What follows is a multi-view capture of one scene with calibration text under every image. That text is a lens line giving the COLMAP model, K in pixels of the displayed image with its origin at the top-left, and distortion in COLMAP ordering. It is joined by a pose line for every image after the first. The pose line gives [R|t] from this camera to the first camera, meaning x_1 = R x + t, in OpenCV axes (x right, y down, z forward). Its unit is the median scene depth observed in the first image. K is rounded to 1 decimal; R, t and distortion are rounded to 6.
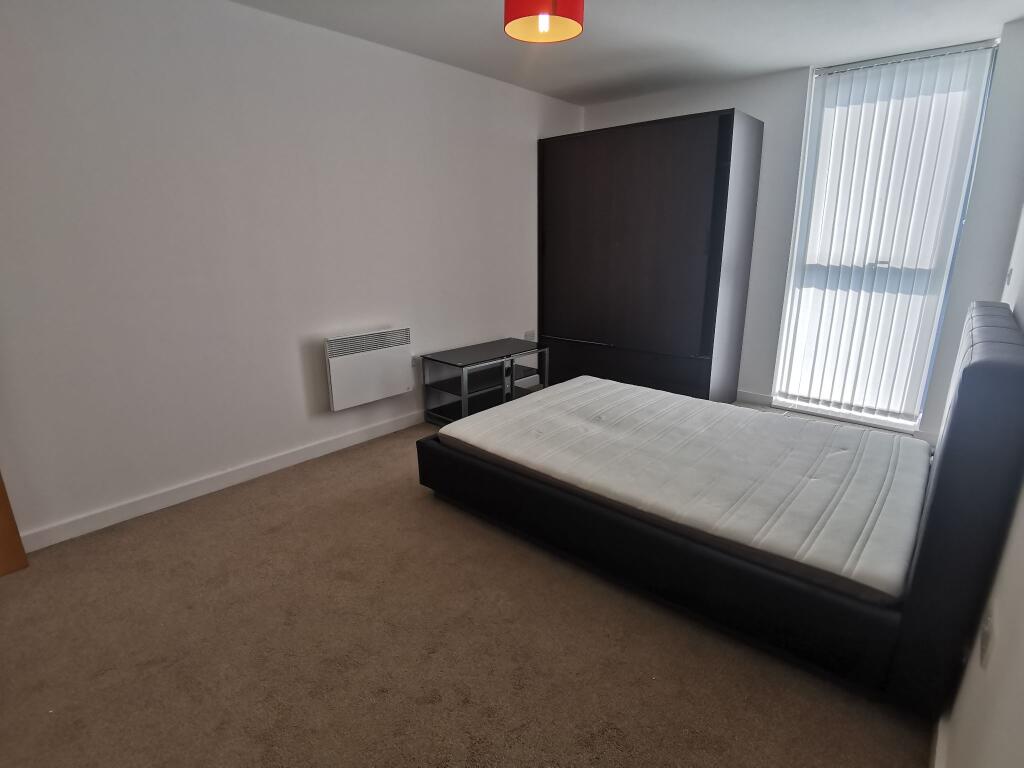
lens RADIAL K [[517.6, 0, 508.2], [0, 517.6, 381.6], [0, 0, 1]] dist [0.037335, -0.062313]
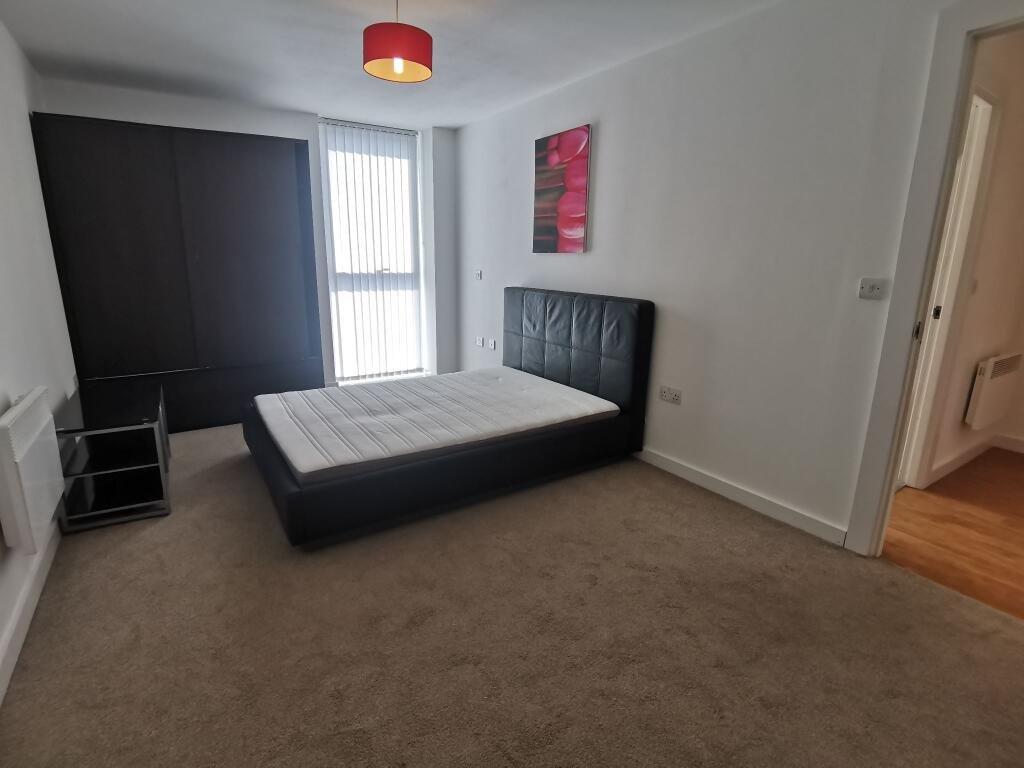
lens RADIAL K [[517.6, 0, 508.2], [0, 517.6, 381.6], [0, 0, 1]] dist [0.037335, -0.062313]
pose [[0.259174, -0.215376, 0.941510, -0.622758], [0.243382, 0.957925, 0.152133, -0.069971], [-0.934662, 0.189718, 0.300688, 0.311066]]
